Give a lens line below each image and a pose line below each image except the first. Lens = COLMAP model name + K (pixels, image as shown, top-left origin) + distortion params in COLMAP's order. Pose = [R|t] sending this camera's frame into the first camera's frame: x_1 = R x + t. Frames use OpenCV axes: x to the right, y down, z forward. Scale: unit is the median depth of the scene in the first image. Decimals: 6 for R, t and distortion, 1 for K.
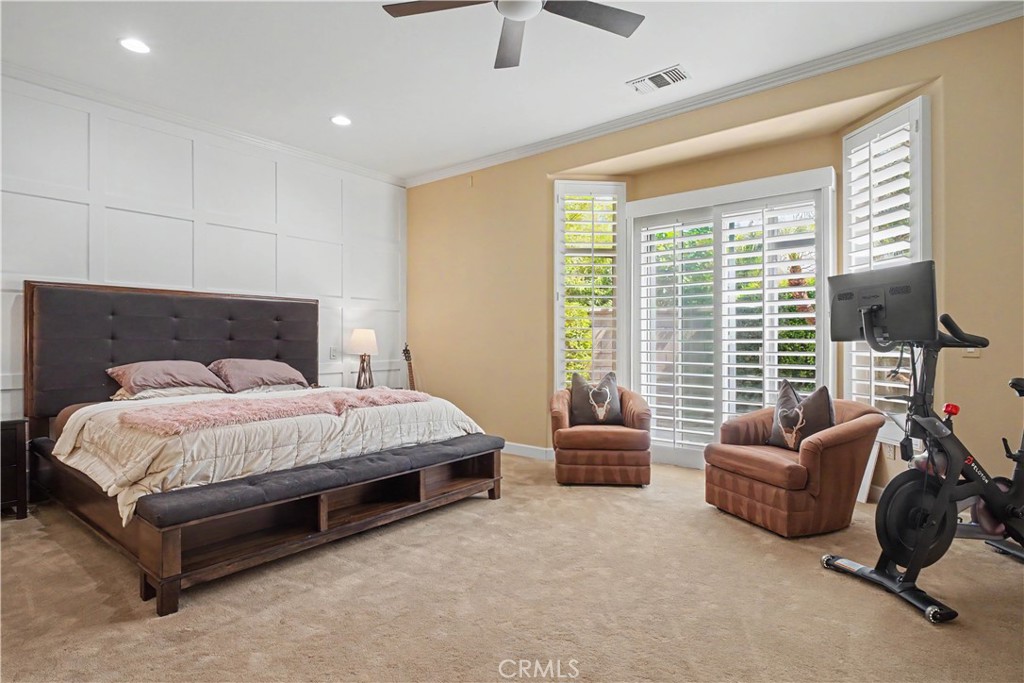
lens RADIAL K [[533.3, 0, 510.4], [0, 533.3, 340.1], [0, 0, 1]] dist [-0.019167, 0.004093]
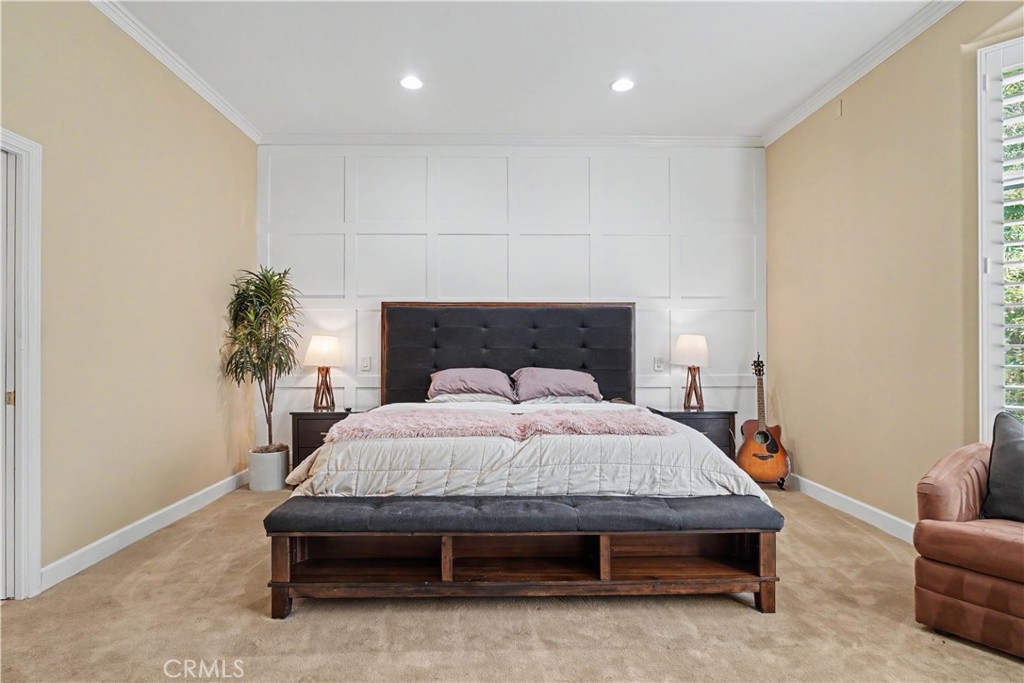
lens RADIAL K [[533.3, 0, 511.4], [0, 533.3, 348.6], [0, 0, 1]] dist [-0.019167, 0.004093]
pose [[0.646310, -0.002160, -0.763072, 0.243852], [0.002110, 0.999997, -0.001044, 0.001201], [0.763072, -0.000935, 0.646313, 0.394888]]
